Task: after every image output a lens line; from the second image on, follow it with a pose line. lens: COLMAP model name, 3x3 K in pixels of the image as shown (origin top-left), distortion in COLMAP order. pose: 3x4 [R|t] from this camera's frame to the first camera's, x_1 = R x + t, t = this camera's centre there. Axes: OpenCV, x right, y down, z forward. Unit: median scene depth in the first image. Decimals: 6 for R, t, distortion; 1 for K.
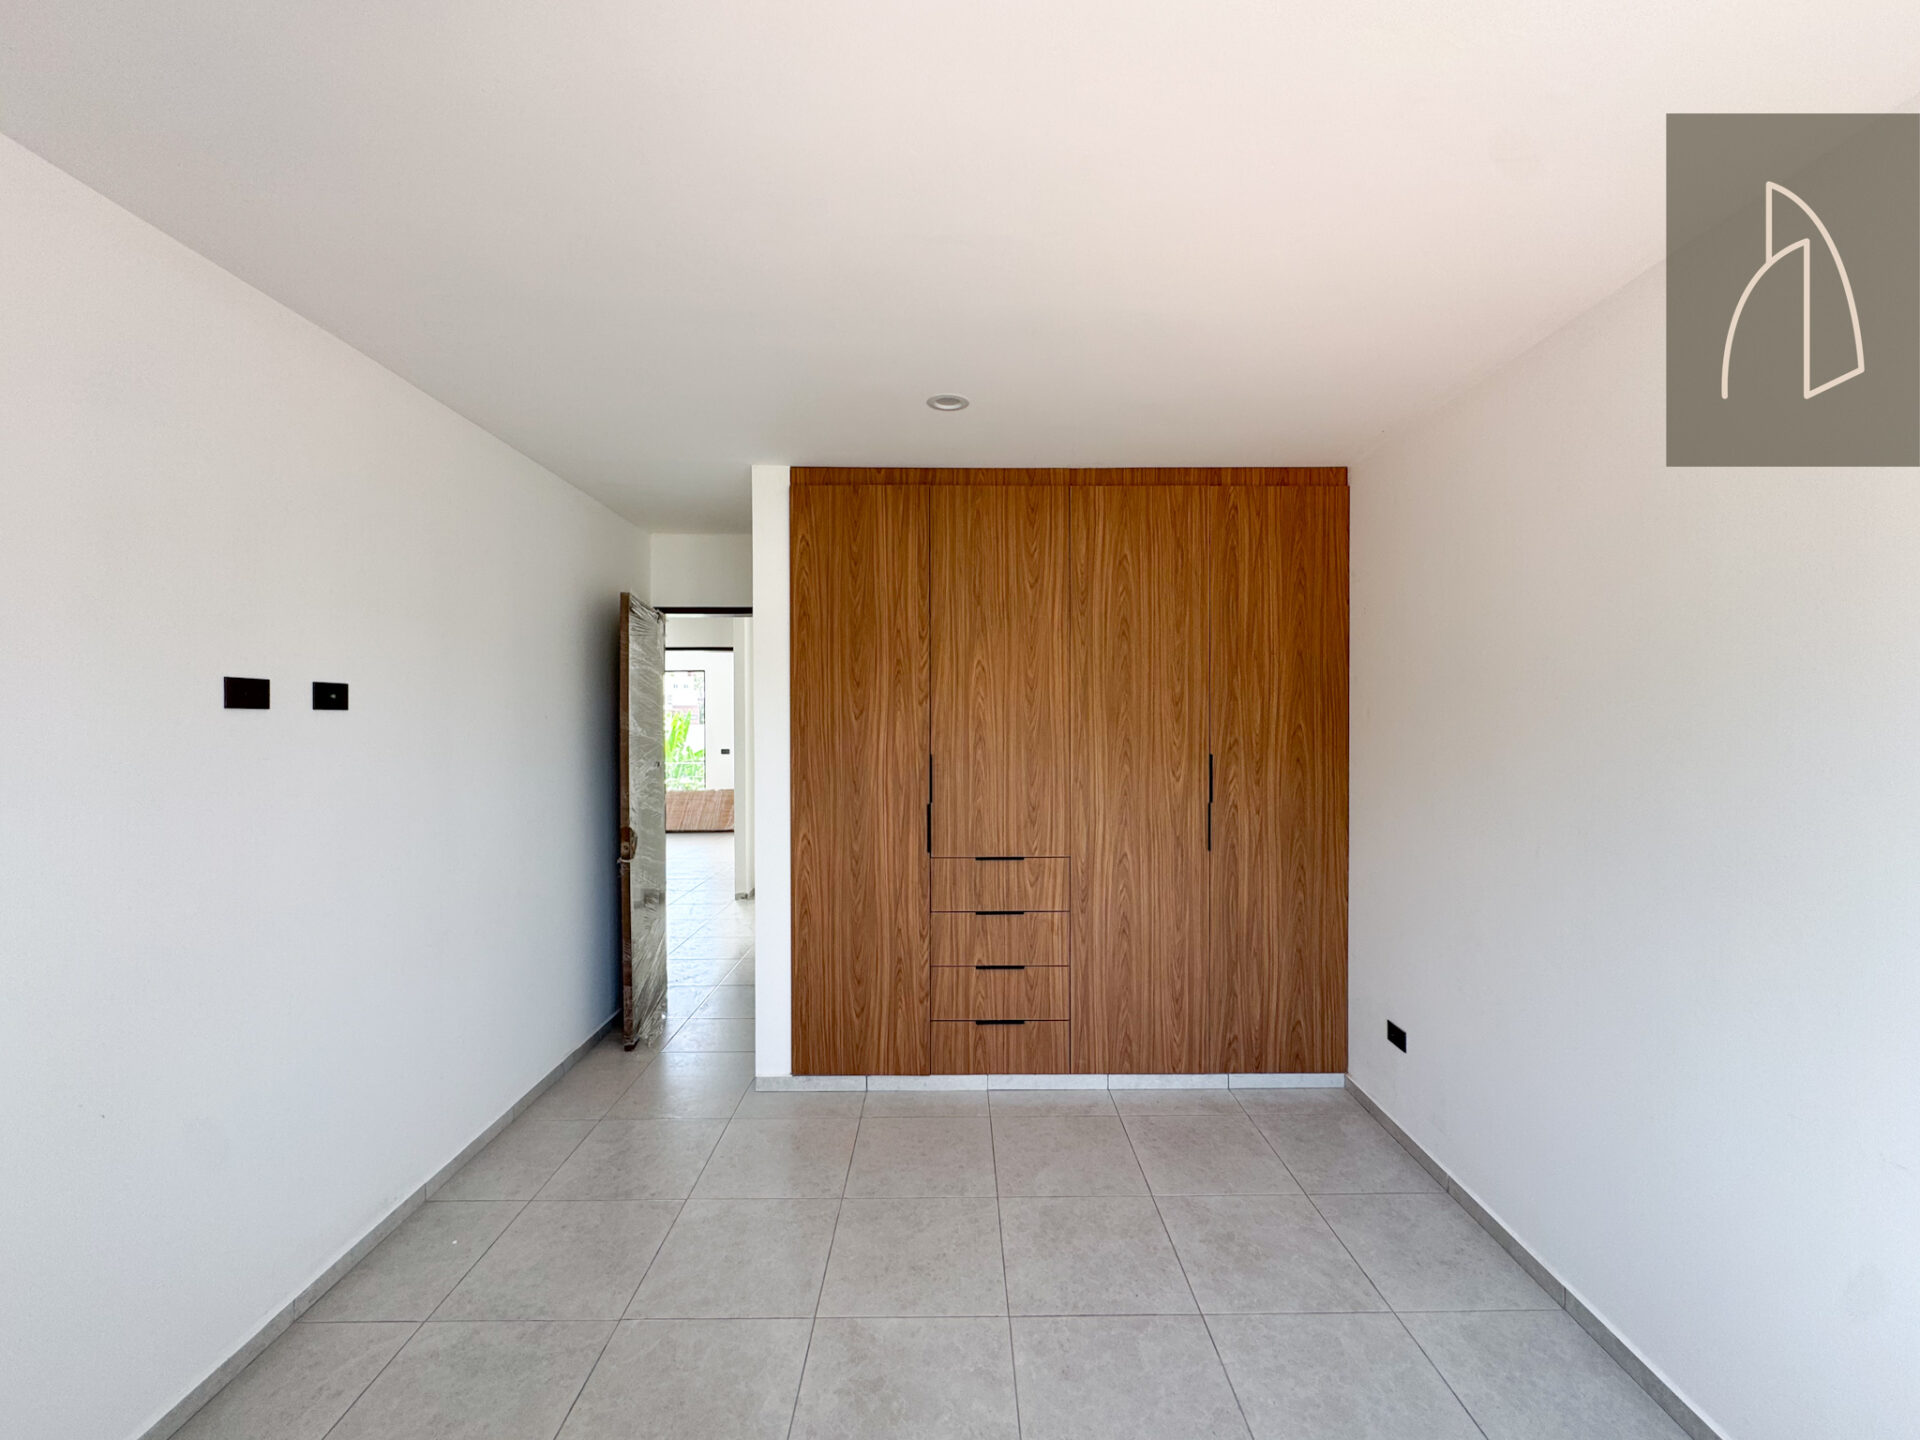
lens RADIAL K [[777.1, 0, 959.6], [0, 777.1, 722.8], [0, 0, 1]] dist [-0.002866, 0.000185]
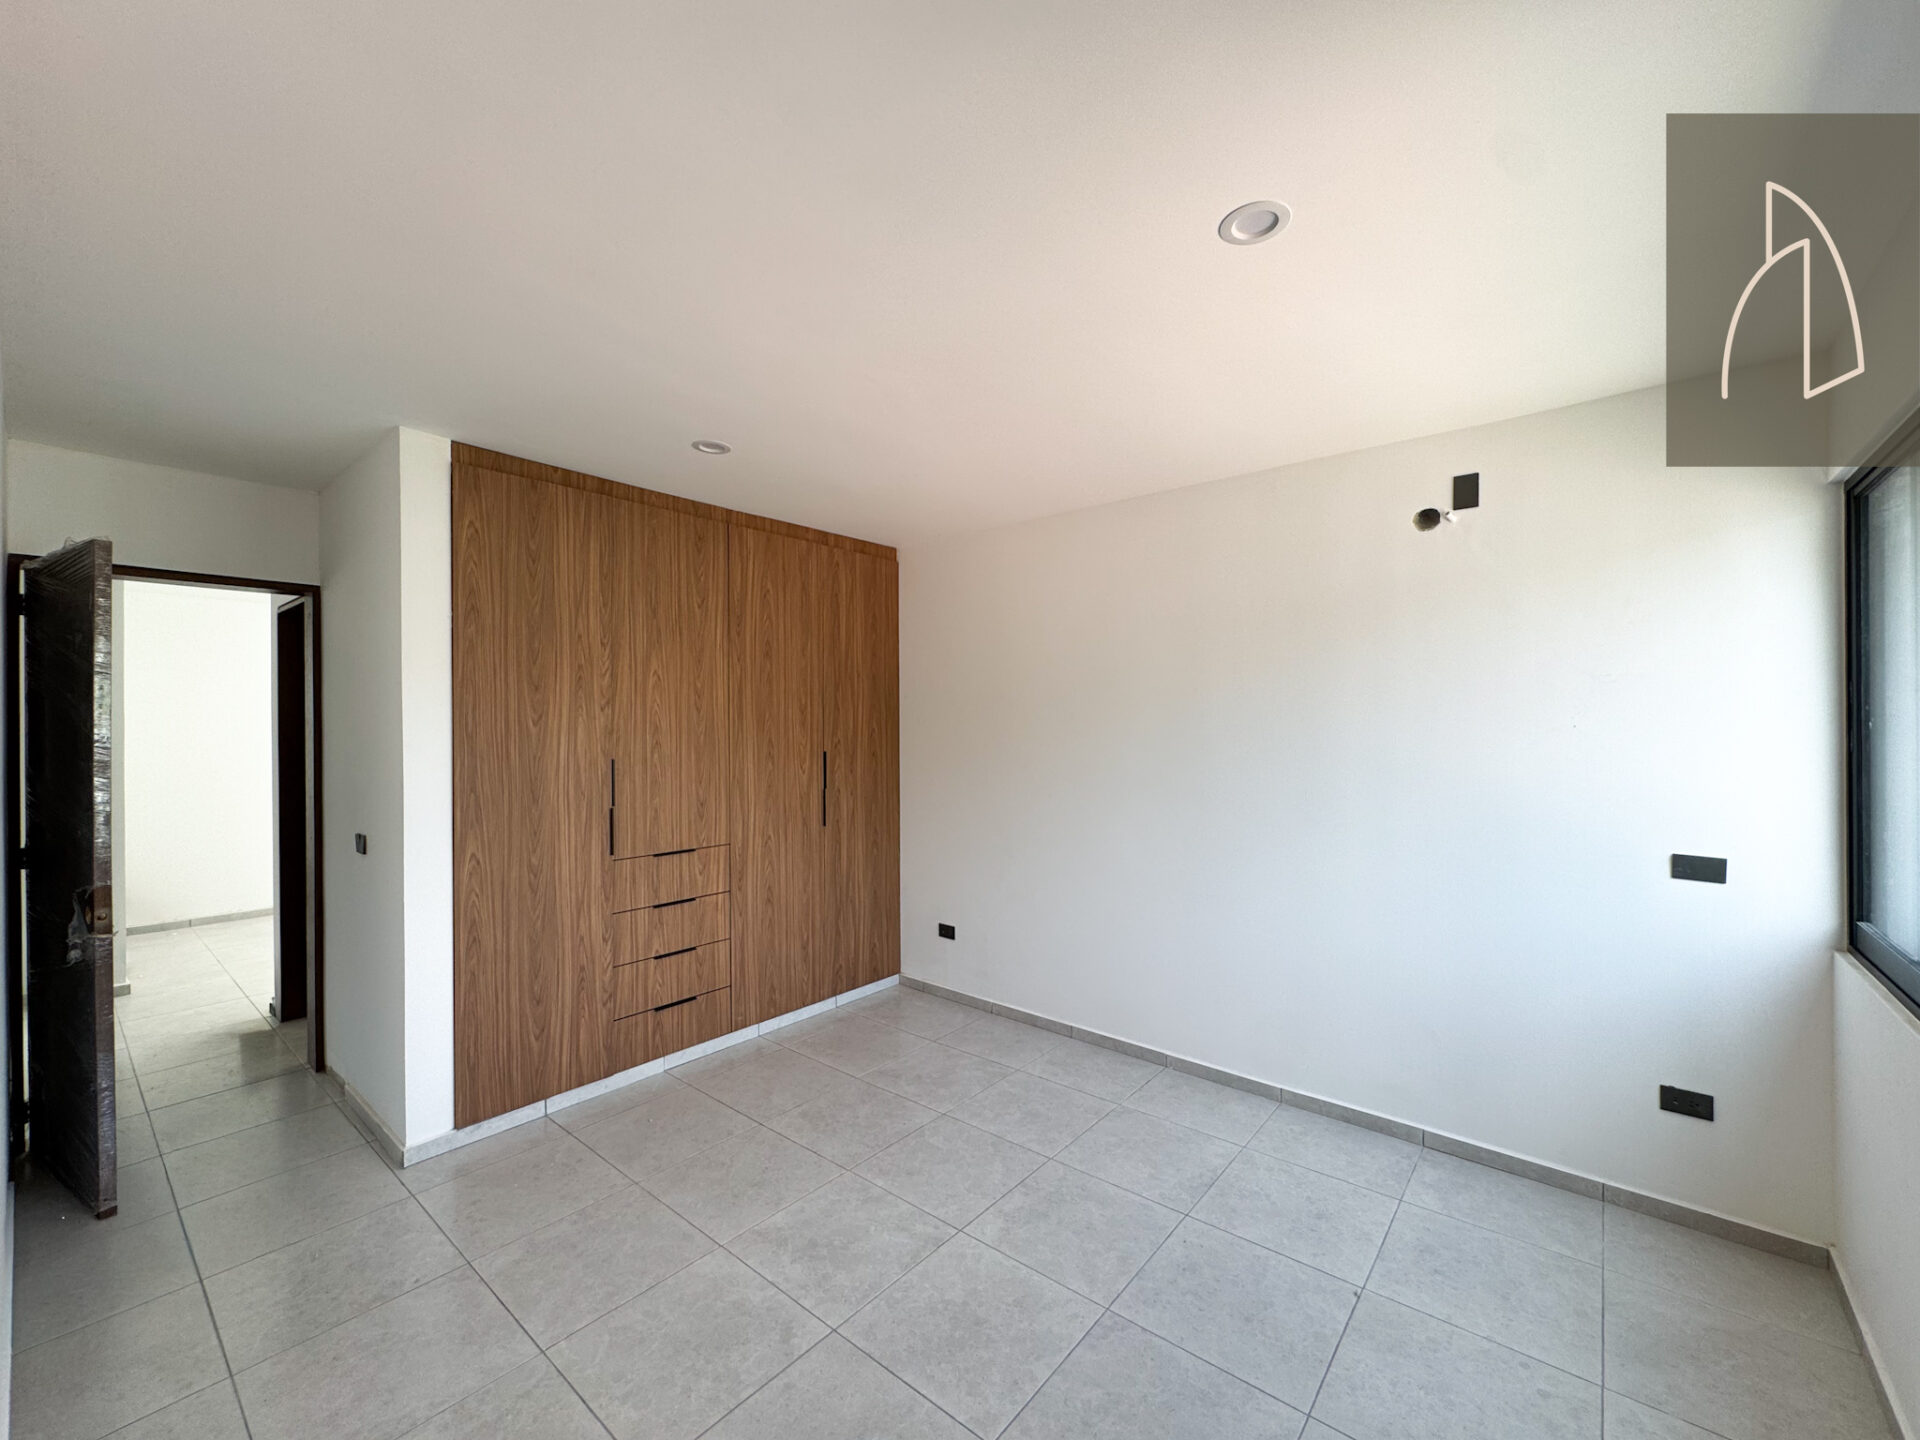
lens RADIAL K [[777.1, 0, 968.9], [0, 777.1, 720.6], [0, 0, 1]] dist [-0.002866, 0.000185]
pose [[0.641111, 0.002185, 0.767445, -0.518585], [0.008955, 0.999907, -0.010328, 0.004308], [-0.767396, 0.013494, 0.641032, -0.015965]]
